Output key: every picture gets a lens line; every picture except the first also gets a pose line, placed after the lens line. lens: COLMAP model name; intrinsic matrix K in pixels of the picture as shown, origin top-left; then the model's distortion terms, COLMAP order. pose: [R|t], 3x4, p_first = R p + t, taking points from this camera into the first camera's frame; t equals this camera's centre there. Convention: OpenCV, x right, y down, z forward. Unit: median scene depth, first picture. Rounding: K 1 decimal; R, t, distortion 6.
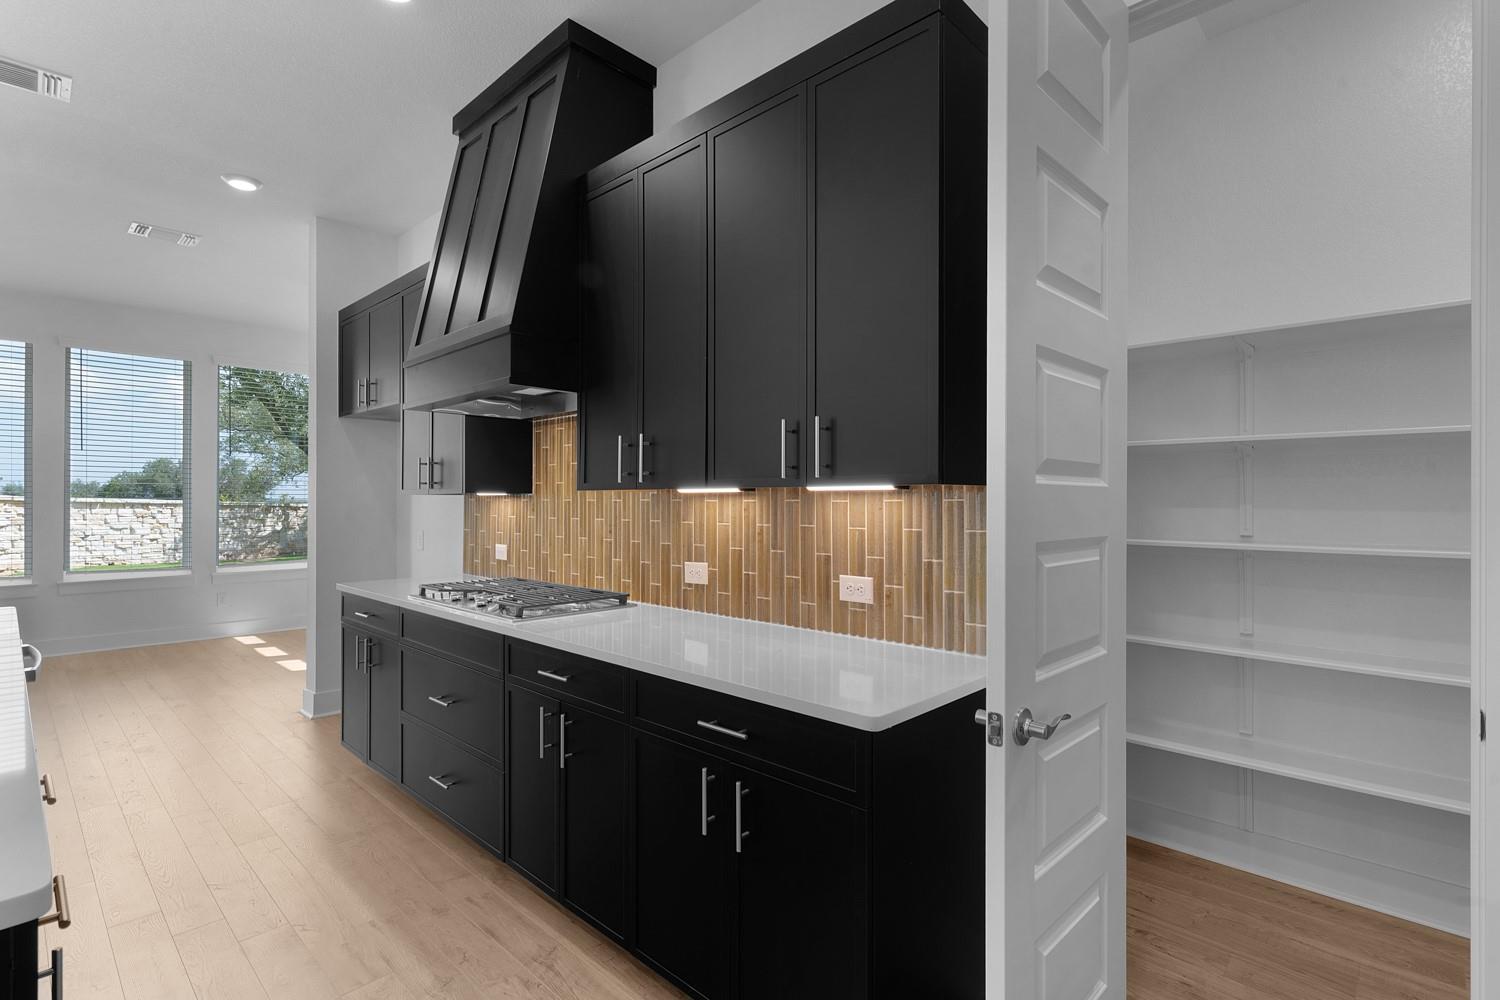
lens RADIAL K [[728.8, 0, 738.8], [0, 728.8, 500.5], [0, 0, 1]] dist [-0.001535, -0.000069]
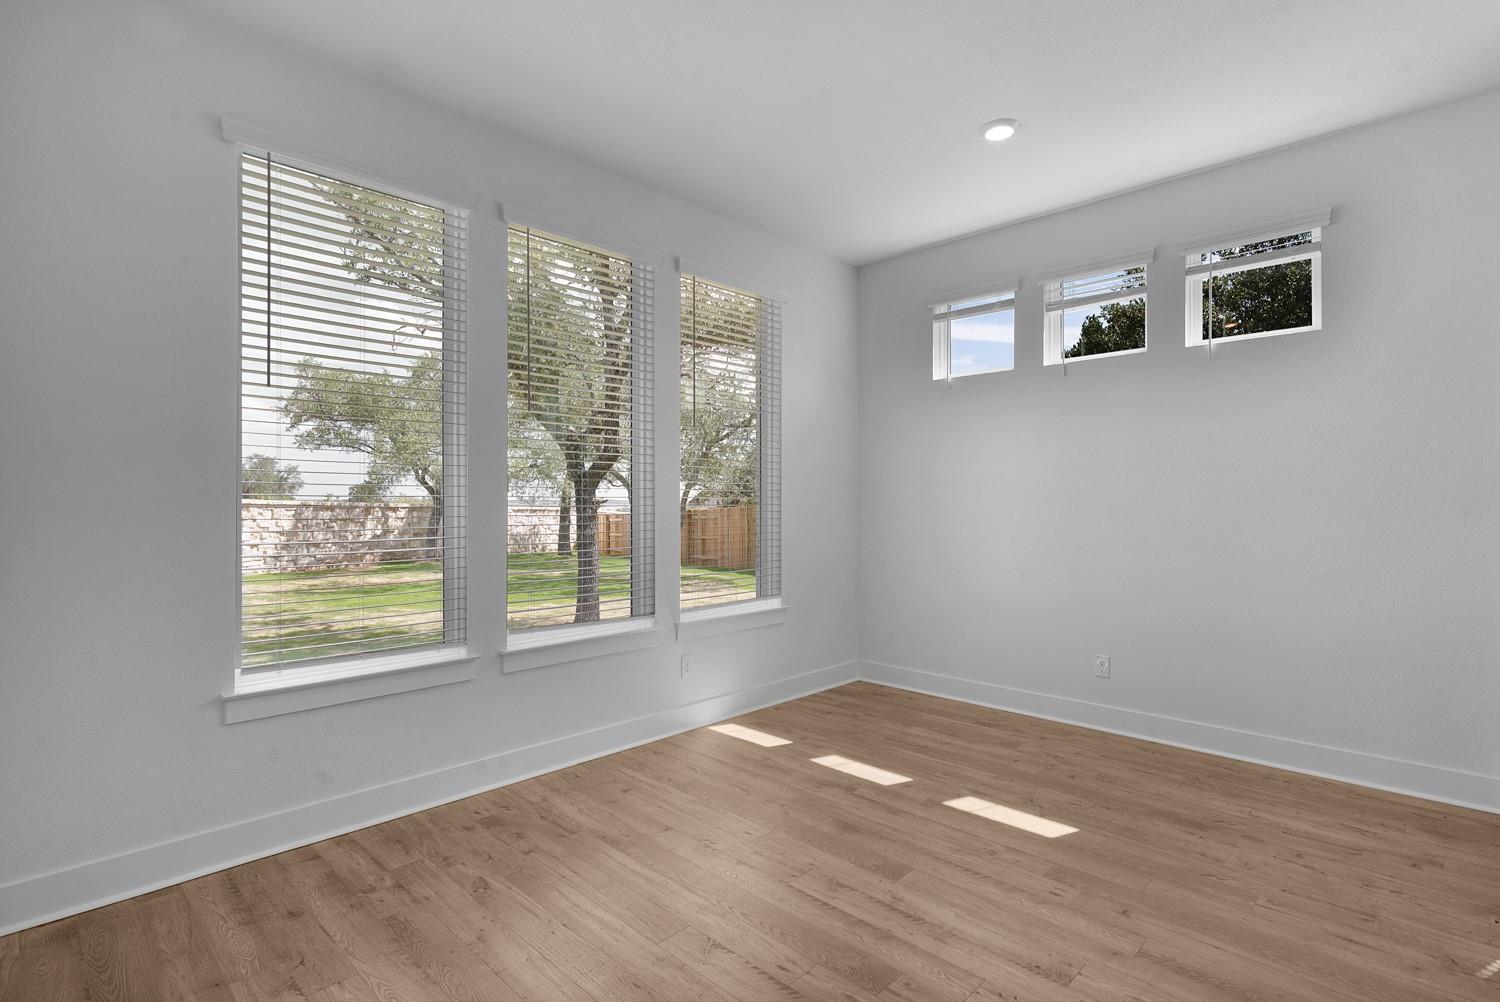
lens RADIAL K [[728.8, 0, 738.8], [0, 728.8, 501.5], [0, 0, 1]] dist [-0.001535, -0.000069]
pose [[0.999993, 0.000642, 0.003734, -0.209406], [-0.000645, 1.000000, 0.000702, 0.000424], [-0.003734, -0.000704, 0.999993, 0.127048]]
